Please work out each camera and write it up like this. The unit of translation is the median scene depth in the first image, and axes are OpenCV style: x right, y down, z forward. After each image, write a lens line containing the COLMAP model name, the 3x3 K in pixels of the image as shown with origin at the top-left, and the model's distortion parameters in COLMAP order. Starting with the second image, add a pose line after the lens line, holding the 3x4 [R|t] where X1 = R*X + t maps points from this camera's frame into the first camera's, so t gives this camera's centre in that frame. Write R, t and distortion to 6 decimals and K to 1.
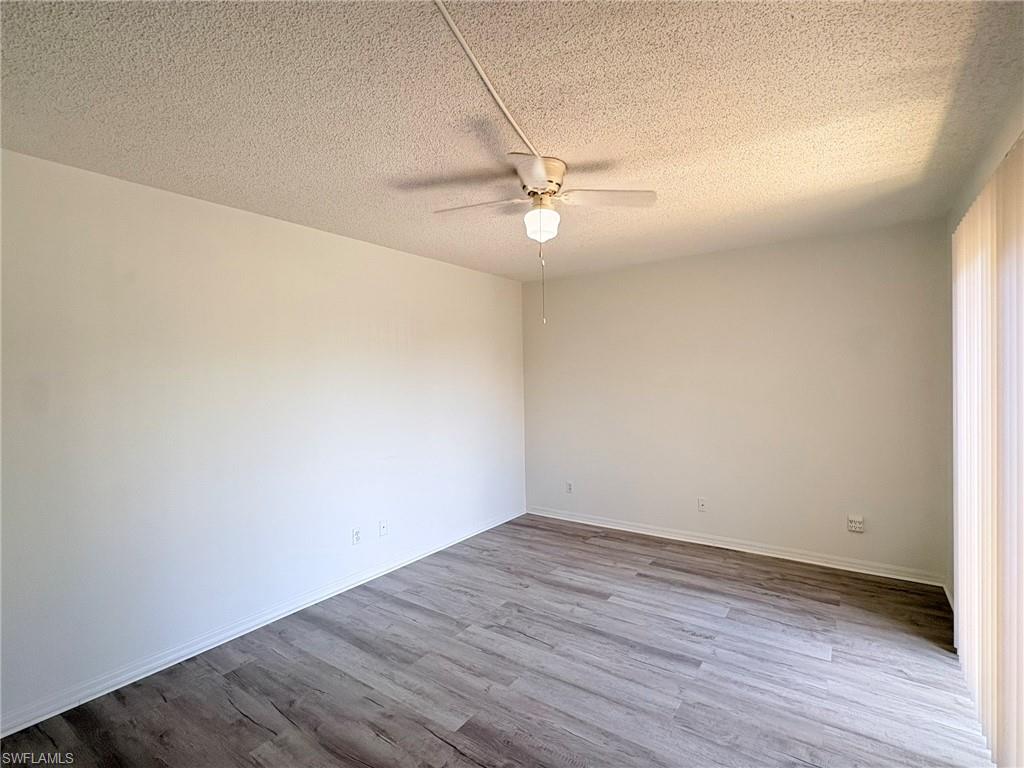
lens RADIAL K [[483.0, 0, 511.5], [0, 483.0, 384.3], [0, 0, 1]] dist [-0.000502, -0.000755]
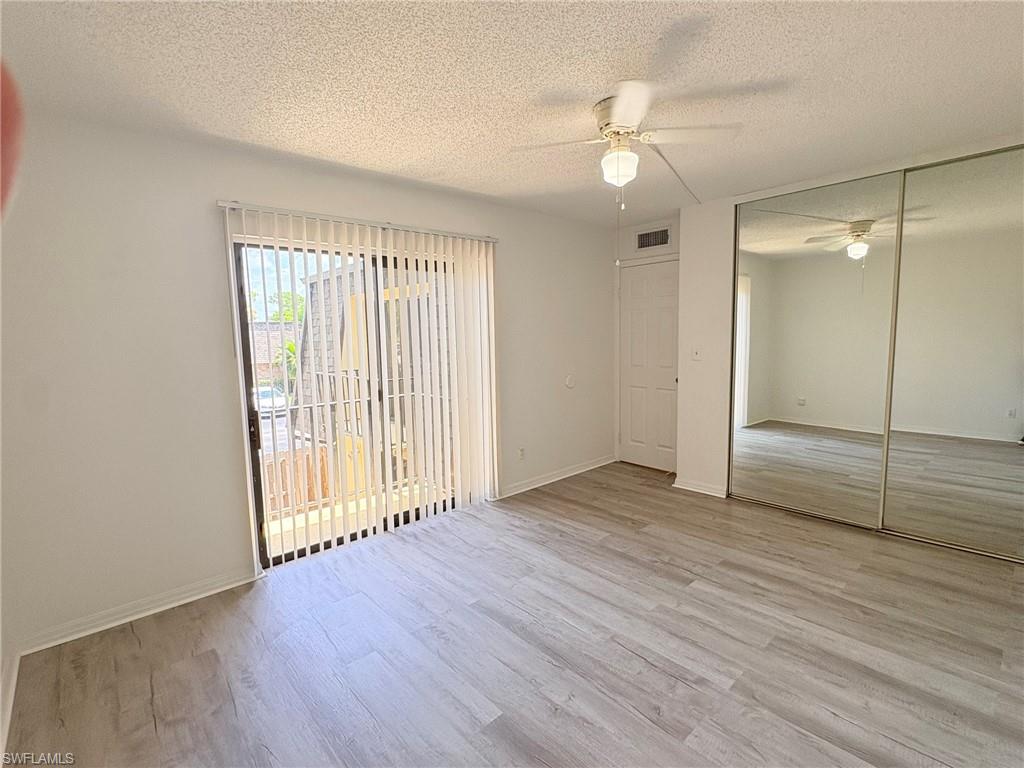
lens RADIAL K [[483.0, 0, 512.1], [0, 483.0, 383.9], [0, 0, 1]] dist [-0.000502, -0.000755]
pose [[-0.974534, 0.021613, 0.223196, 0.059703], [0.049093, 0.991762, 0.118314, -0.018972], [-0.218800, 0.126258, -0.967567, 1.891996]]
